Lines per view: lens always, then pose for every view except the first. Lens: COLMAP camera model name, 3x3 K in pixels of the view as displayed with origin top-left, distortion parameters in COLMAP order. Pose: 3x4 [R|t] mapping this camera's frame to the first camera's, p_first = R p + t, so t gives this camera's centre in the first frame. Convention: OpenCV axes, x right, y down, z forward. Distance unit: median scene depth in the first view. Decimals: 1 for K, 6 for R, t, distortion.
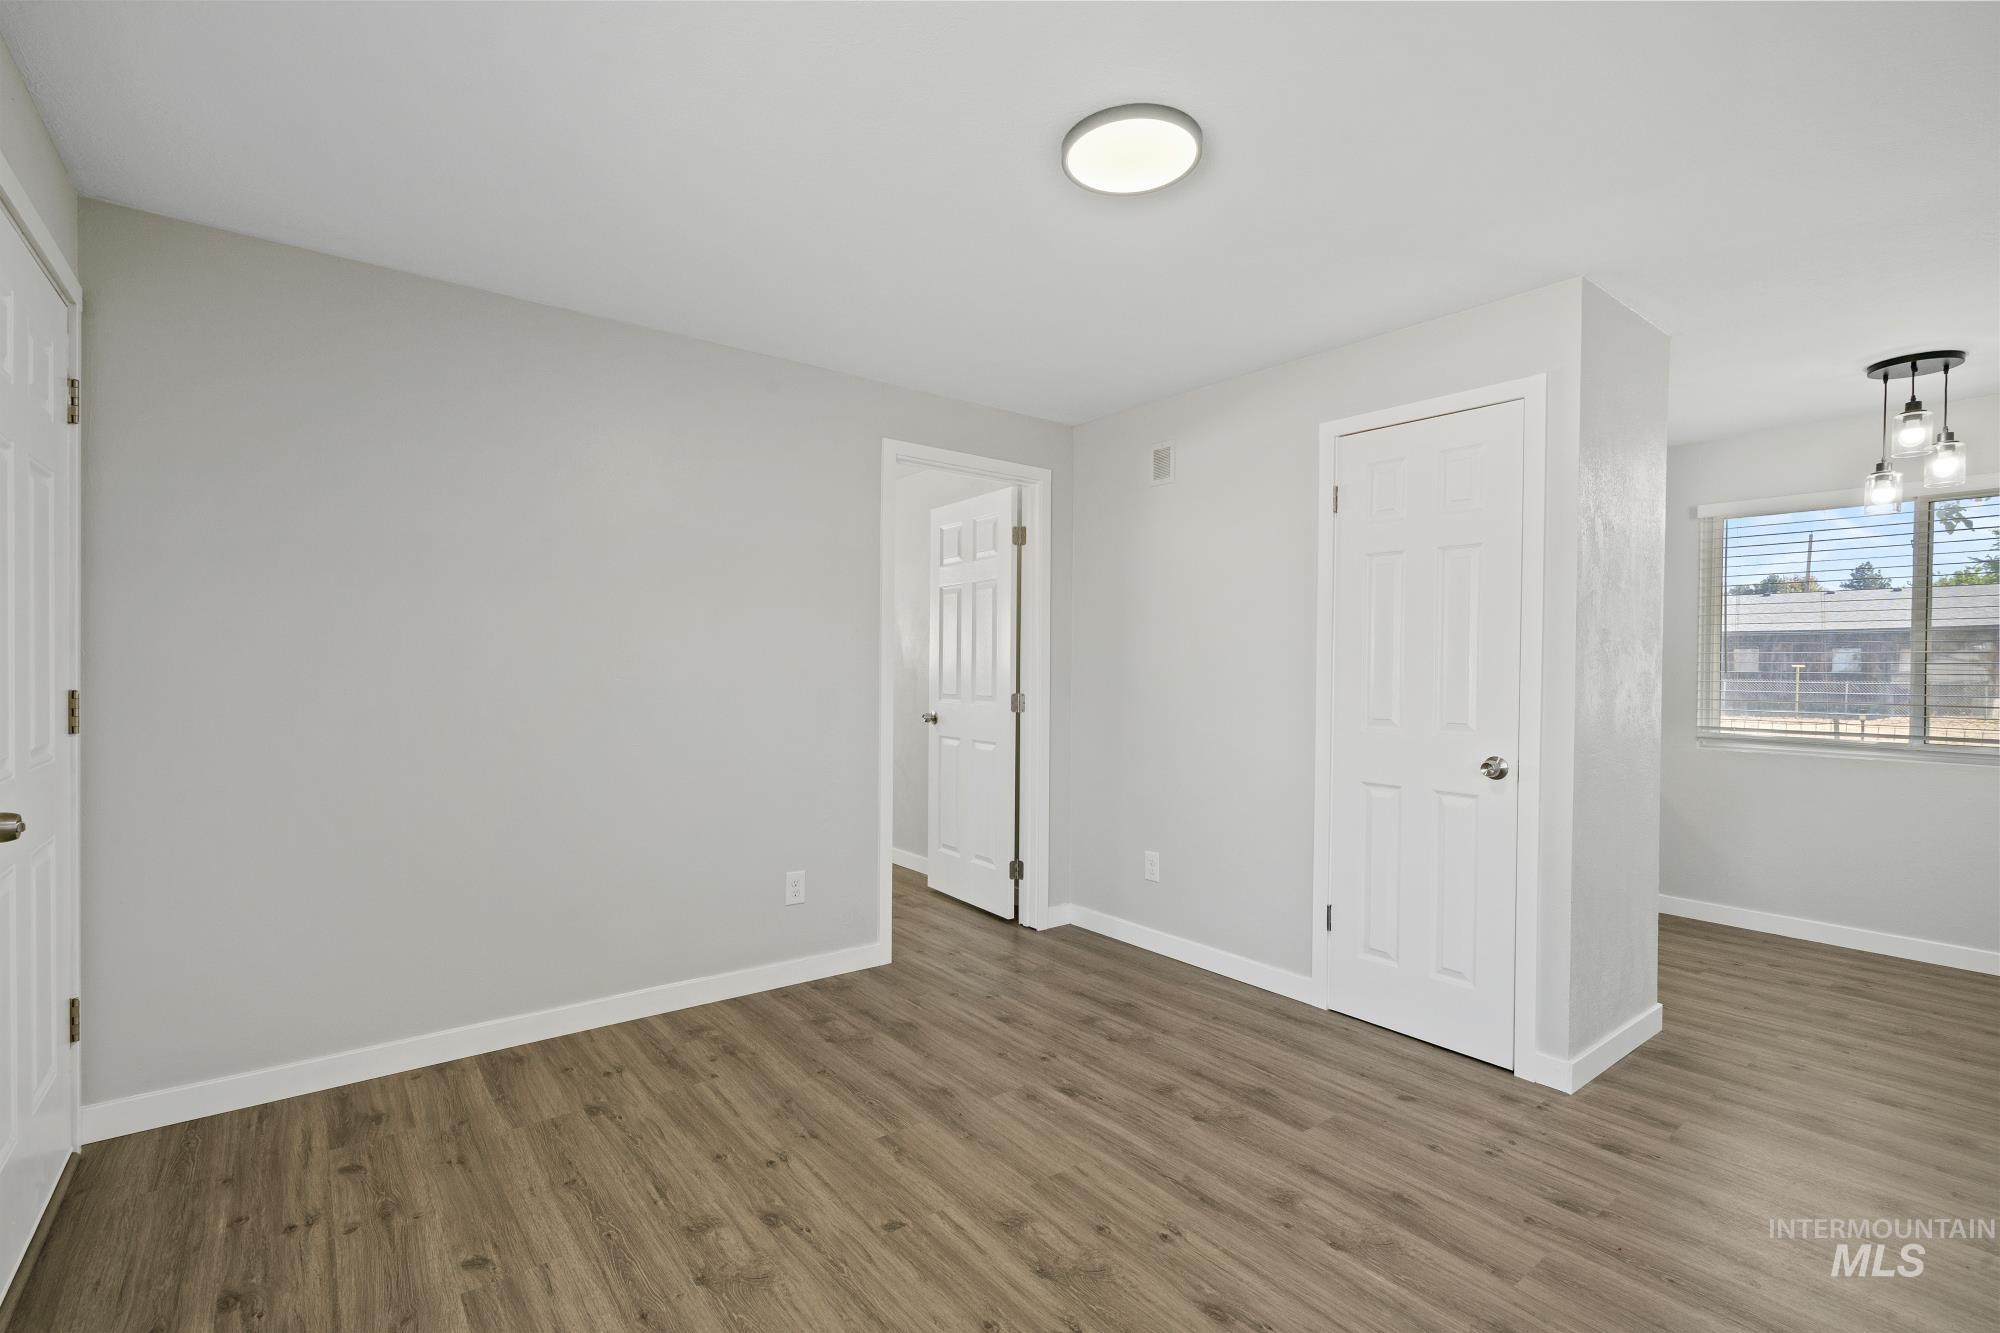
lens RADIAL K [[903.5, 0, 987.8], [0, 903.5, 660.1], [0, 0, 1]] dist [-0.007250, 0.003029]
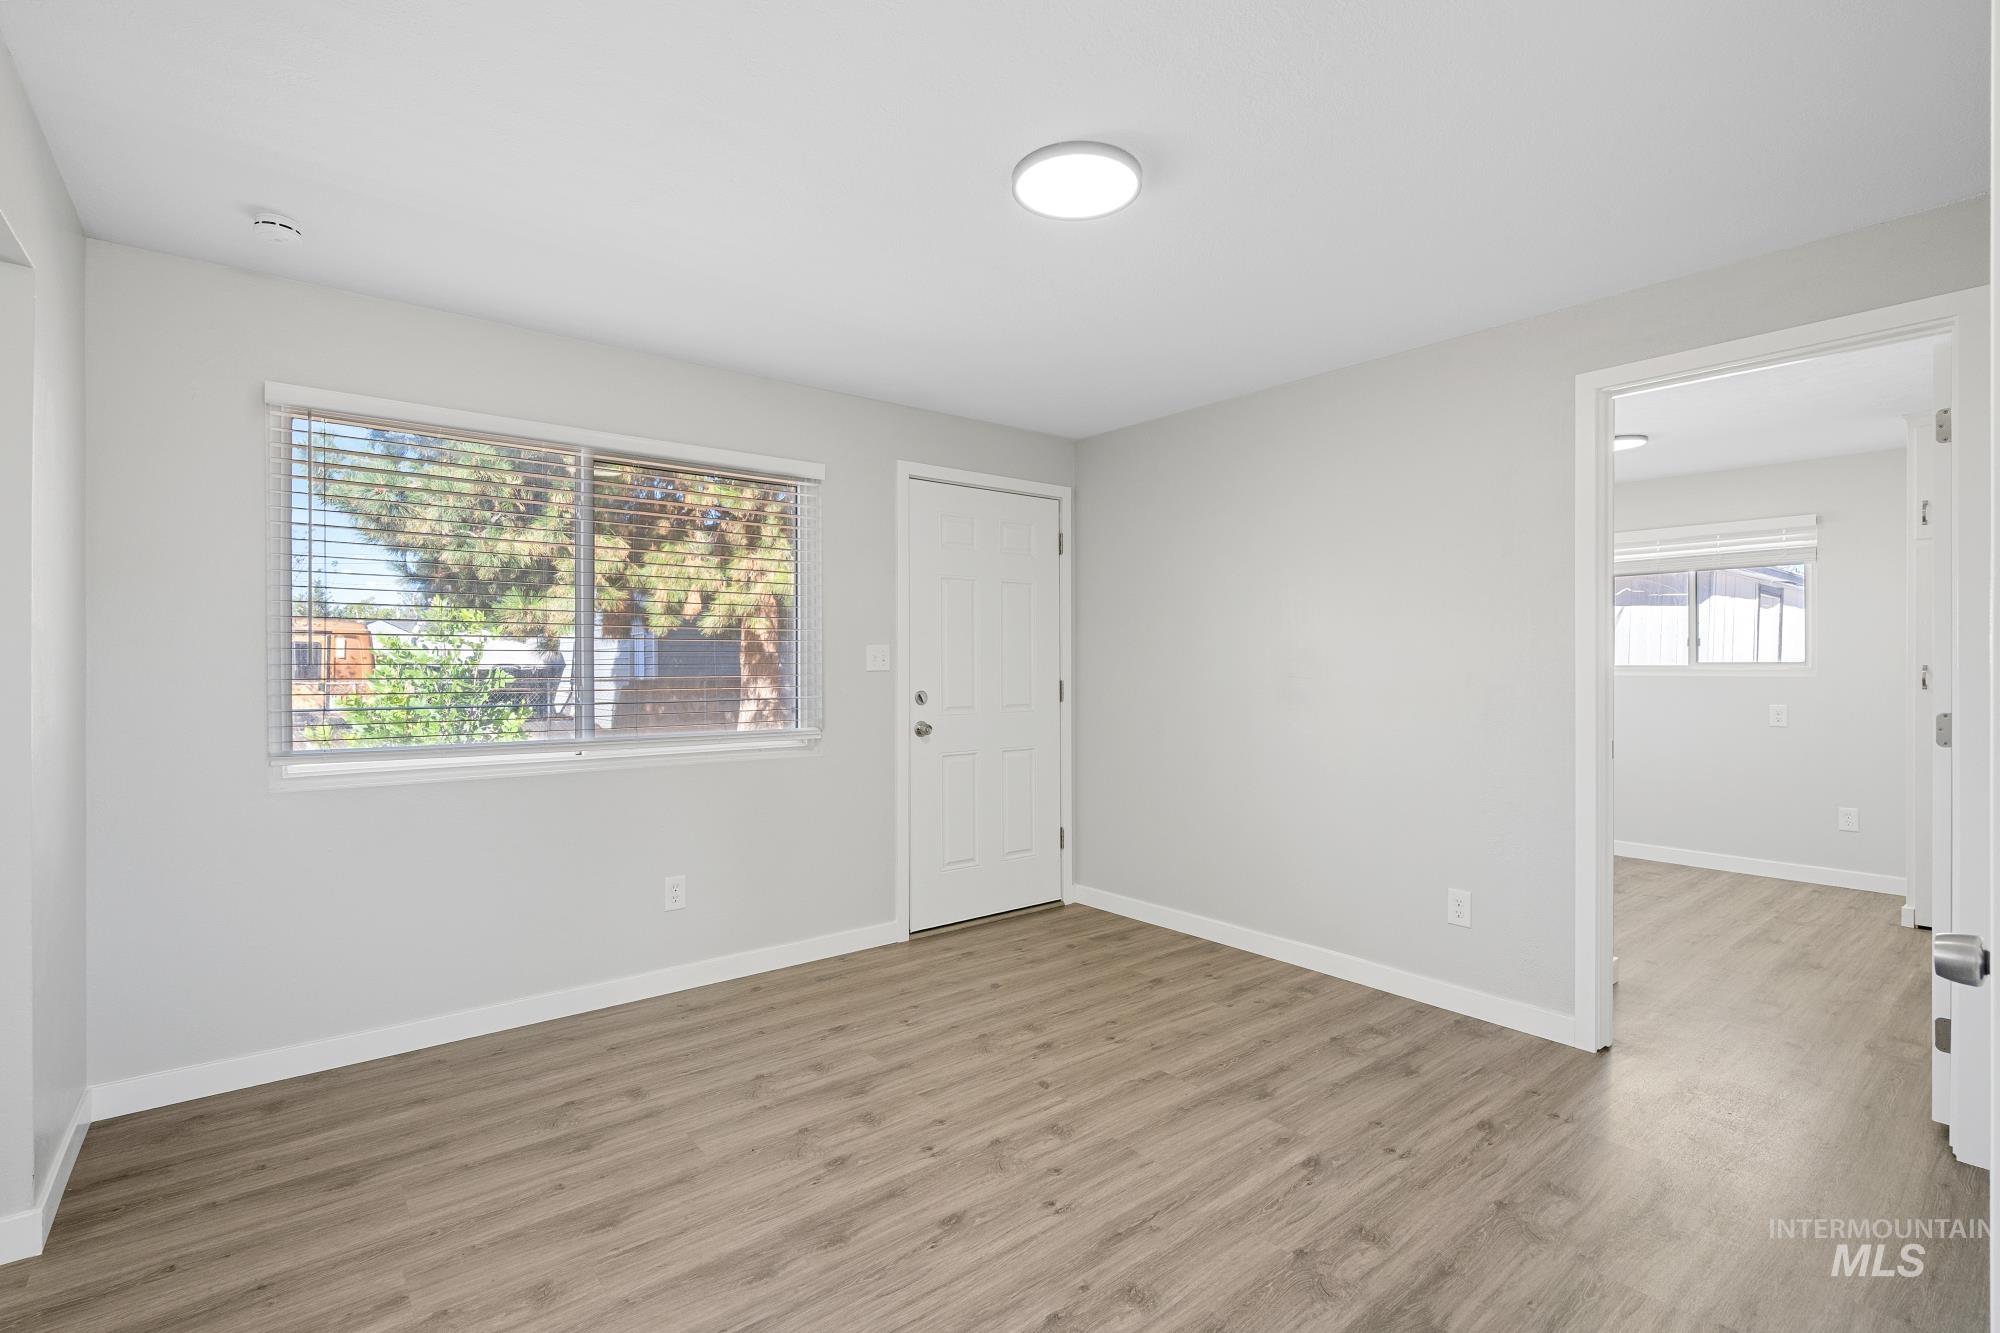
lens RADIAL K [[903.5, 0, 985.1], [0, 903.5, 664.4], [0, 0, 1]] dist [-0.007250, 0.003029]
pose [[0.011769, -0.010580, -0.999875, 1.025268], [0.008711, 0.999907, -0.010478, 0.014633], [0.999893, -0.008587, 0.011860, 0.745842]]
